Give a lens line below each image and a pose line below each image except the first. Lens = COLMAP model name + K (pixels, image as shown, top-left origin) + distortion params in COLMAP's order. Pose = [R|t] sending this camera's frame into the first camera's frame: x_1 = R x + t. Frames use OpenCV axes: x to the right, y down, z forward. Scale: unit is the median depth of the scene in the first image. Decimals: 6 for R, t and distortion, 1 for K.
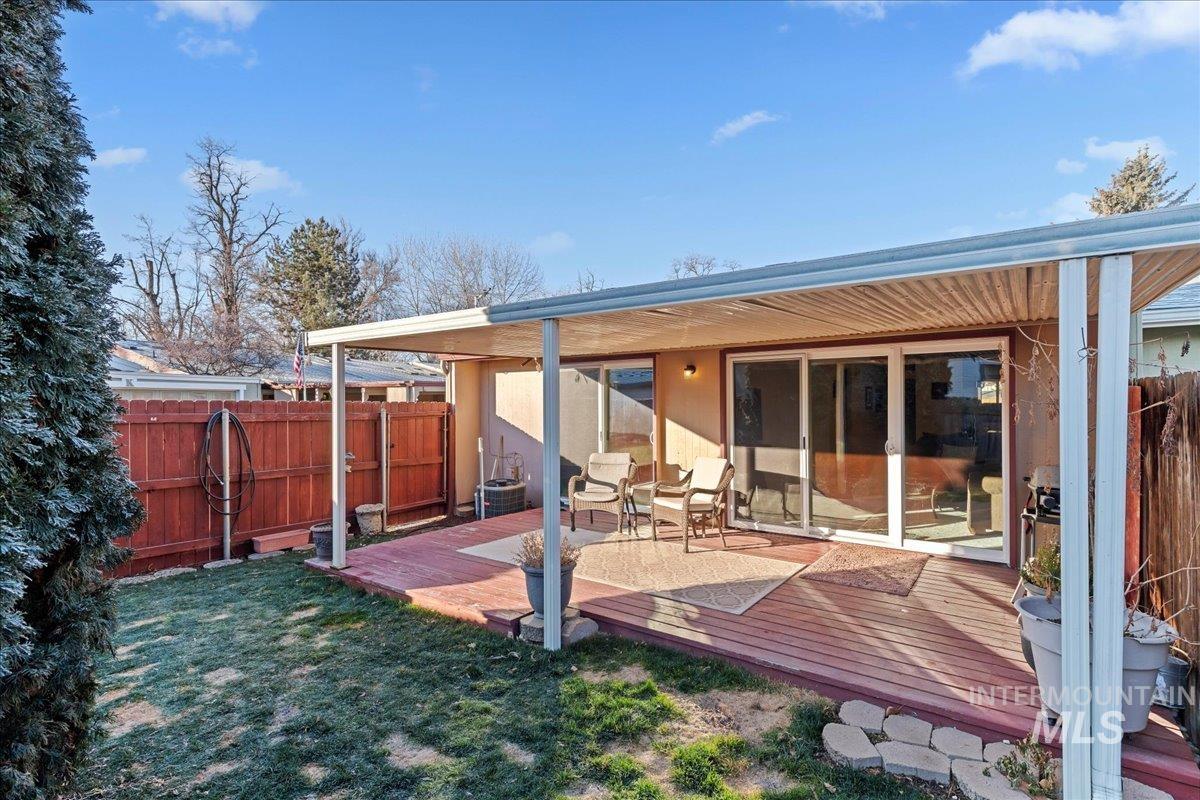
lens RADIAL K [[574.8, 0, 600.0], [0, 574.8, 400.0], [0, 0, 1]] dist [0.002807, -0.000060]
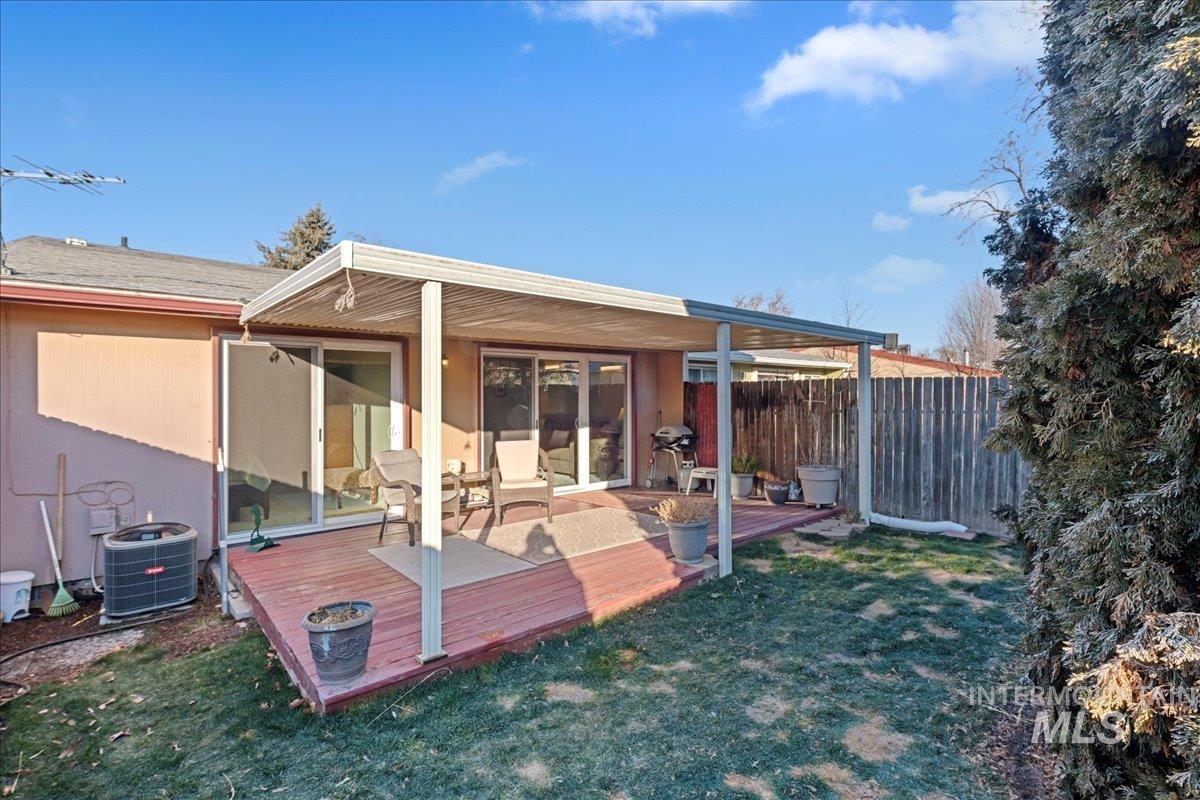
lens RADIAL K [[574.8, 0, 600.0], [0, 574.8, 400.0], [0, 0, 1]] dist [0.002807, -0.000060]
pose [[0.209833, 0.002340, 0.977735, -1.338147], [0.001689, 0.999995, -0.002756, 0.036812], [-0.977736, 0.002230, 0.209828, 0.941060]]
